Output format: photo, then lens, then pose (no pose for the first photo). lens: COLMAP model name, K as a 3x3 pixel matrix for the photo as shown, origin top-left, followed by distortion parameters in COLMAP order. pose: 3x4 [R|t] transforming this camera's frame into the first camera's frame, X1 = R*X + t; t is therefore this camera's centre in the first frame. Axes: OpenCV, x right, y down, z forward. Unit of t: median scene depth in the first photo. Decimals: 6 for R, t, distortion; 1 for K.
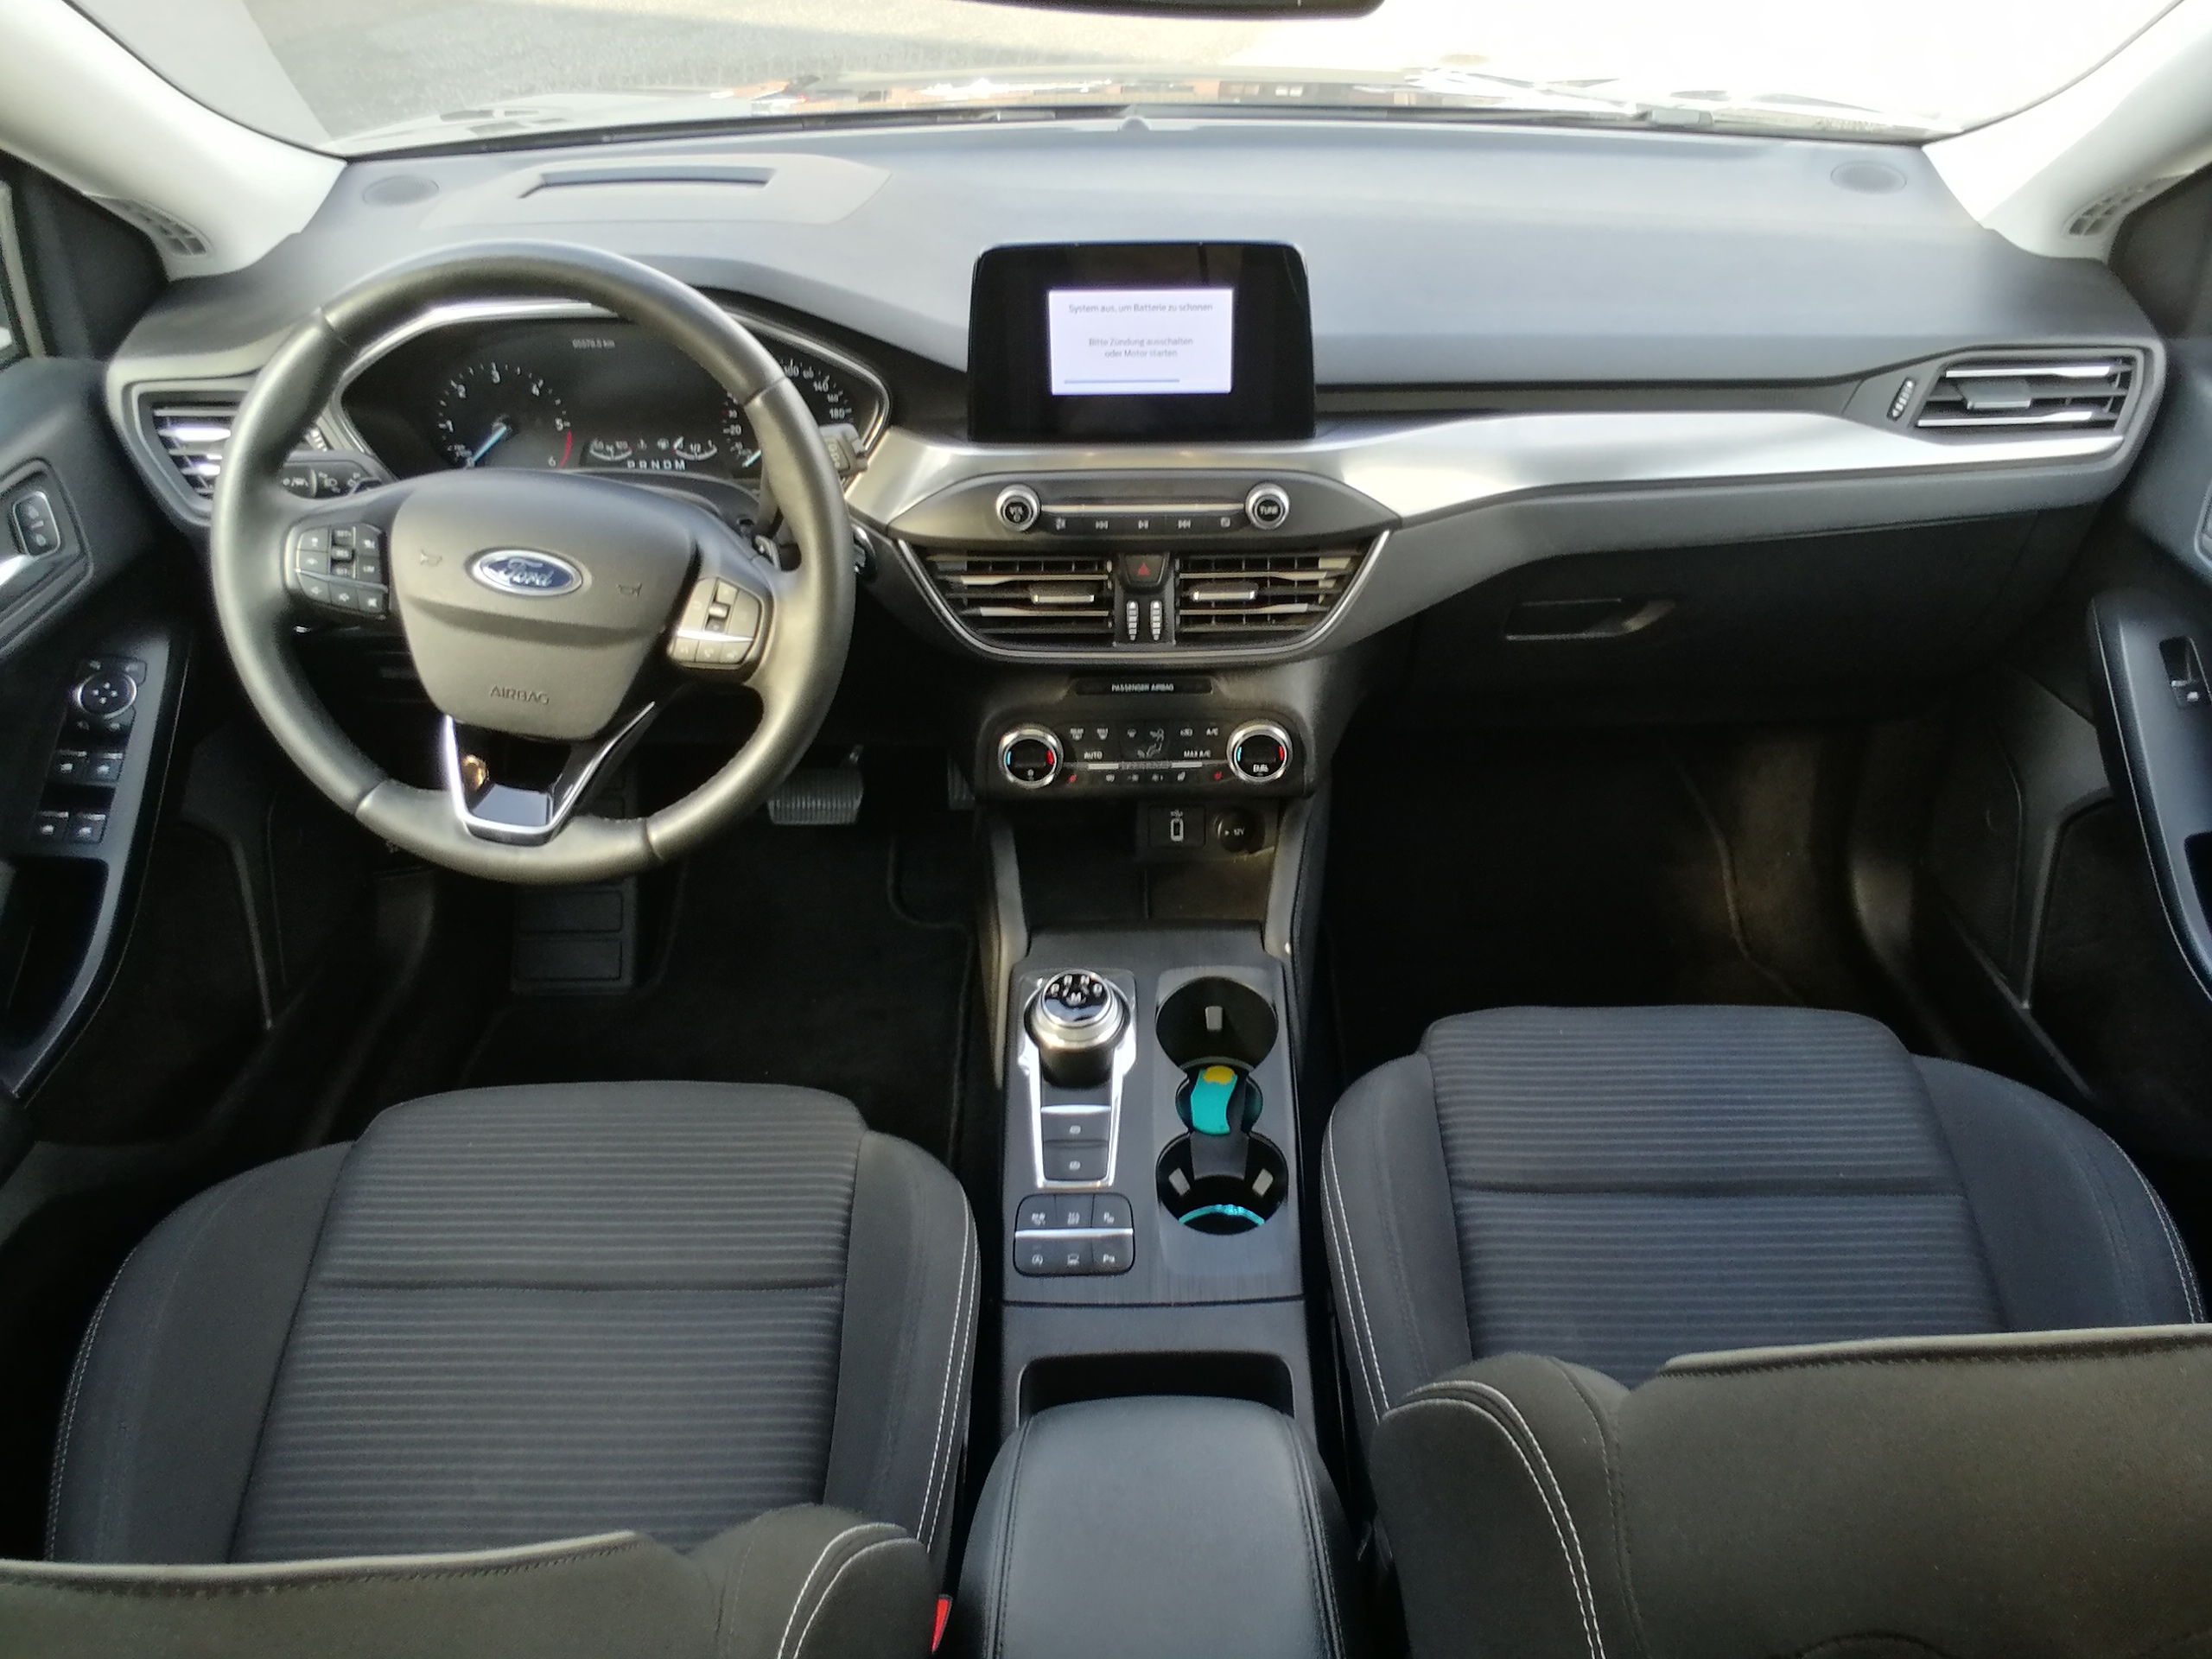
lens RADIAL K [[1726.0, 0, 1118.8], [0, 1726.0, 822.0], [0, 0, 1]] dist [-0.054044, 0.145105]
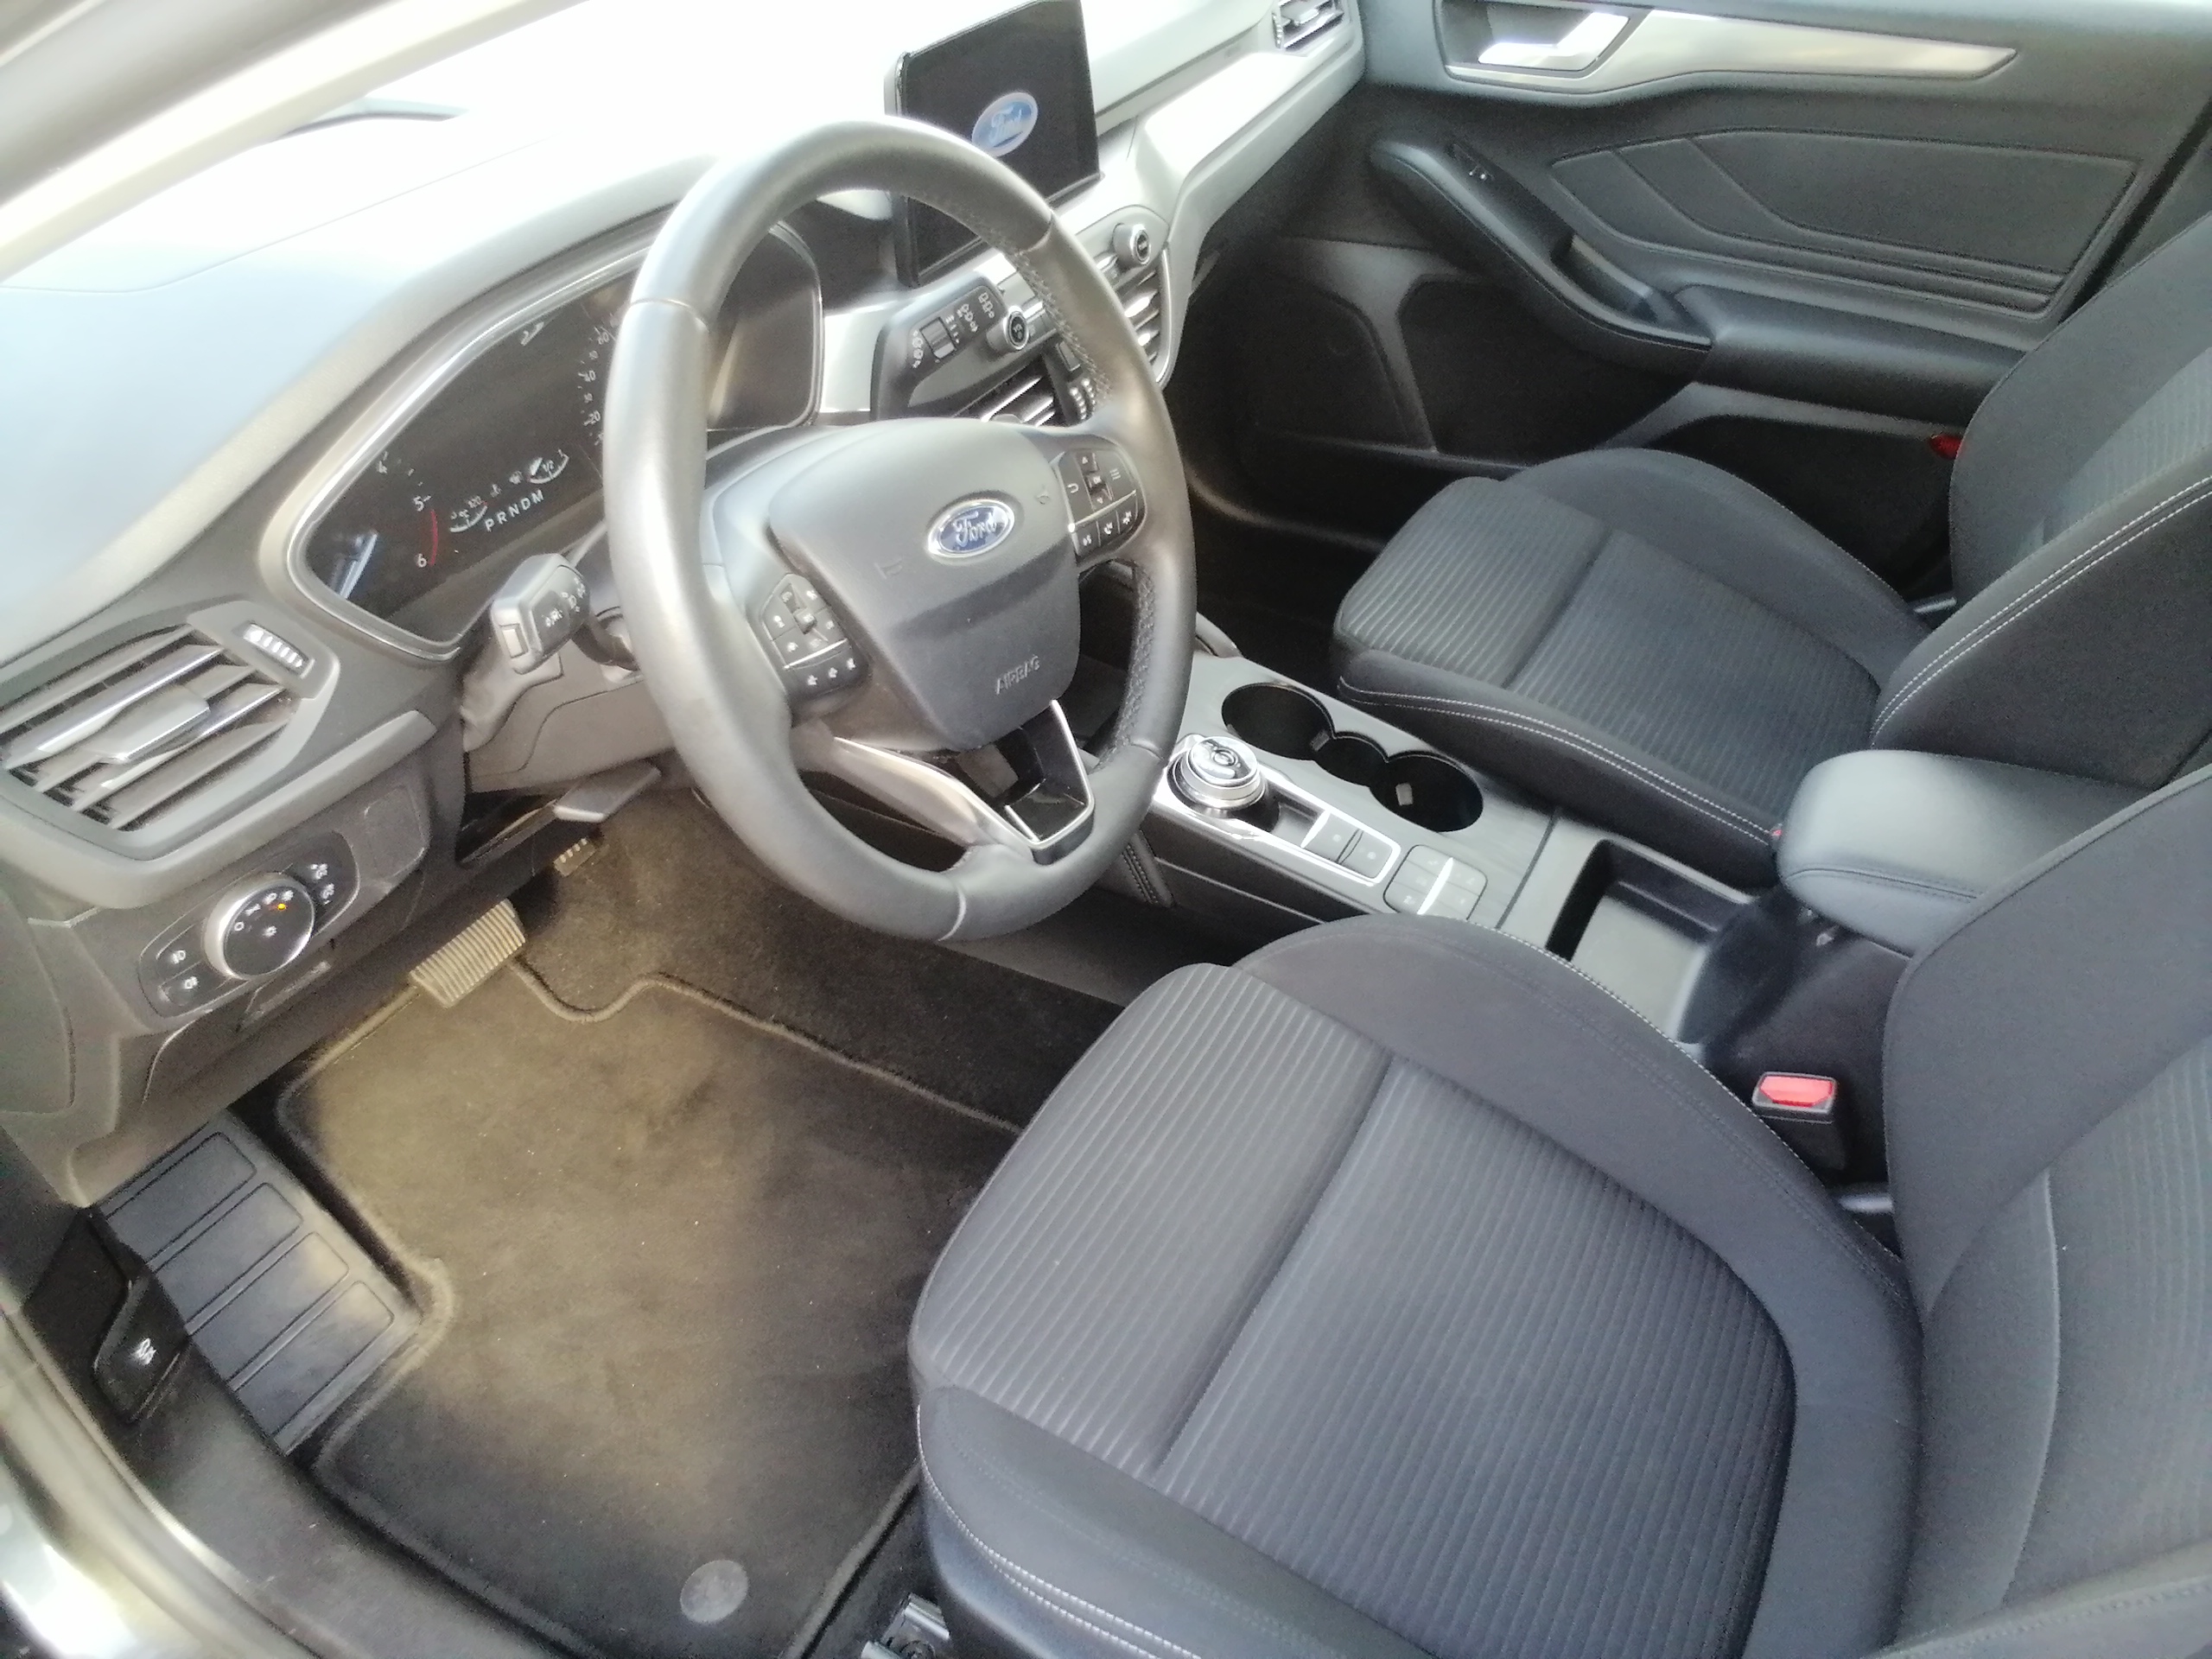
lens RADIAL K [[1726.0, 0, 1118.8], [0, 1726.0, 822.0], [0, 0, 1]] dist [-0.054044, 0.145105]
pose [[0.469562, -0.536452, 0.701235, -0.799416], [0.512730, 0.812274, 0.278063, -0.183619], [-0.718763, 0.228976, 0.656468, 0.380142]]
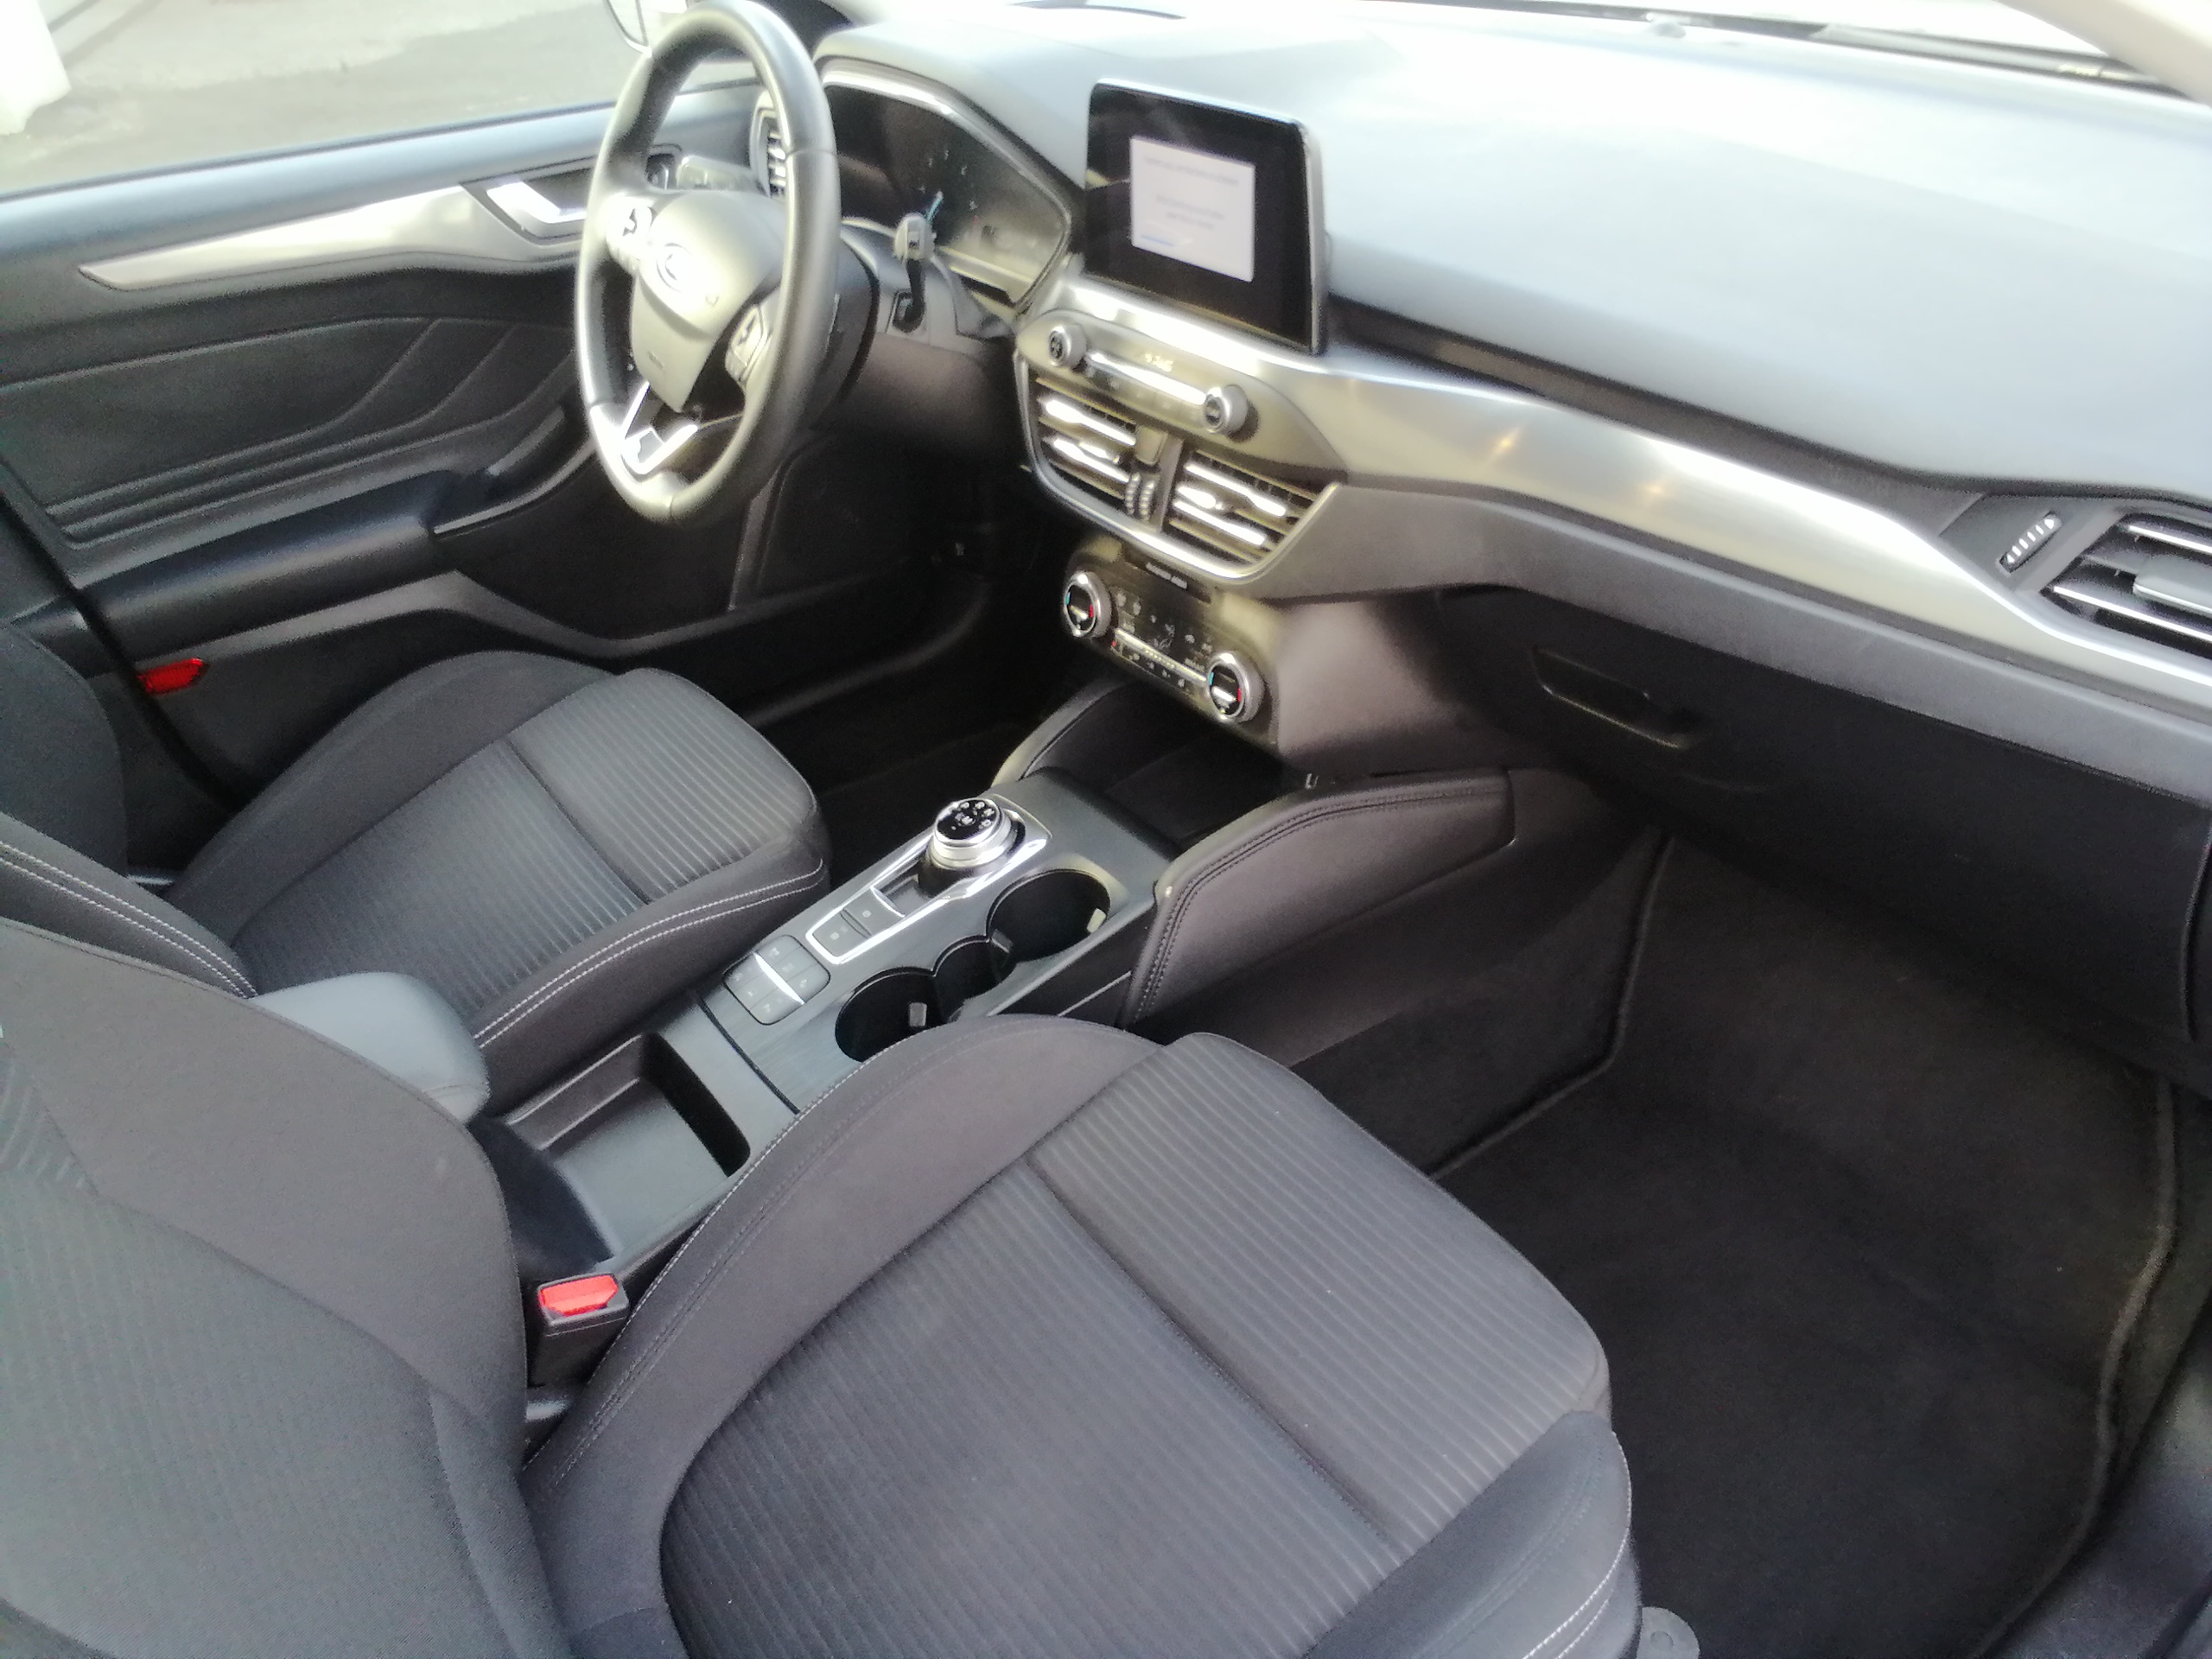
lens RADIAL K [[1726.0, 0, 1118.8], [0, 1726.0, 822.0], [0, 0, 1]] dist [-0.054044, 0.145105]
pose [[0.588442, 0.431697, -0.683647, 0.731919], [-0.407858, 0.888560, 0.210032, -0.150530], [0.698132, 0.155239, 0.698937, 0.341182]]
